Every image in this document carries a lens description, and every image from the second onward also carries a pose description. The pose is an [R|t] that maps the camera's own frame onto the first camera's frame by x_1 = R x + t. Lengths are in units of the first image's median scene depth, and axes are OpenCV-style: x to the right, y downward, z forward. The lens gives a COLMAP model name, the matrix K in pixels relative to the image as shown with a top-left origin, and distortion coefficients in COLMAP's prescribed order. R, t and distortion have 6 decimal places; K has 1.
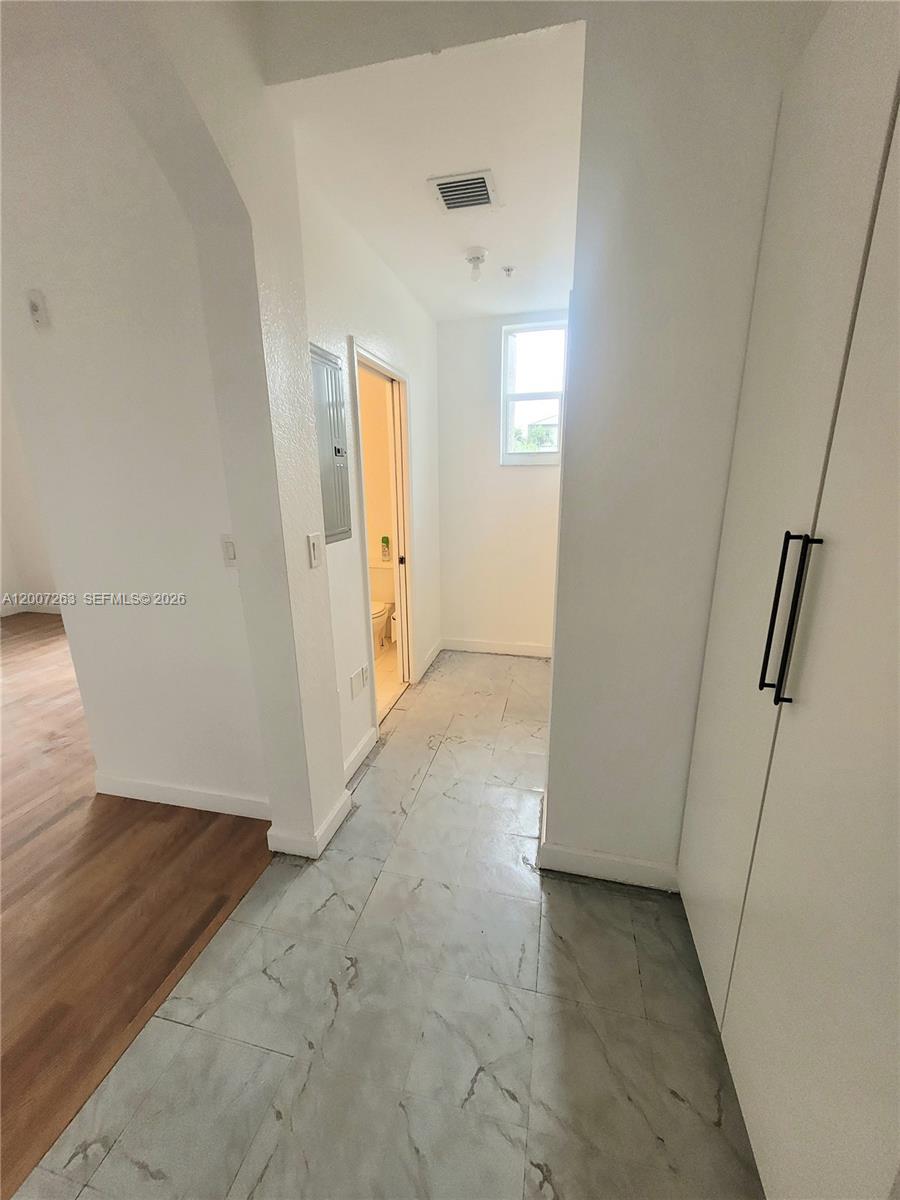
lens RADIAL K [[465.0, 0, 453.2], [0, 465.0, 597.0], [0, 0, 1]] dist [0.009289, -0.000641]
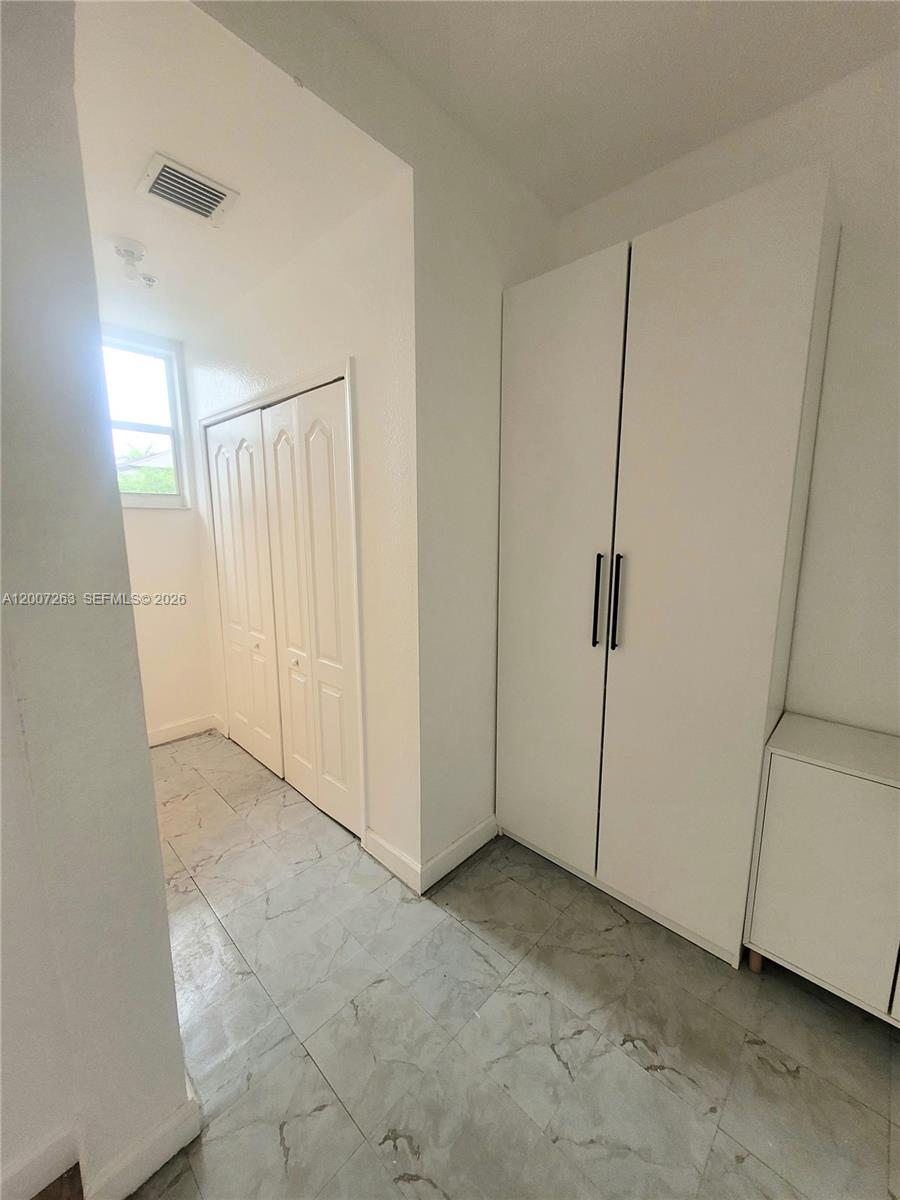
lens RADIAL K [[465.0, 0, 449.7], [0, 465.0, 600.0], [0, 0, 1]] dist [0.009289, -0.000641]
pose [[0.511204, -0.140881, 0.847834, -0.742180], [0.216232, 0.975825, 0.031771, -0.097600], [-0.831814, 0.167087, 0.529309, 0.378155]]
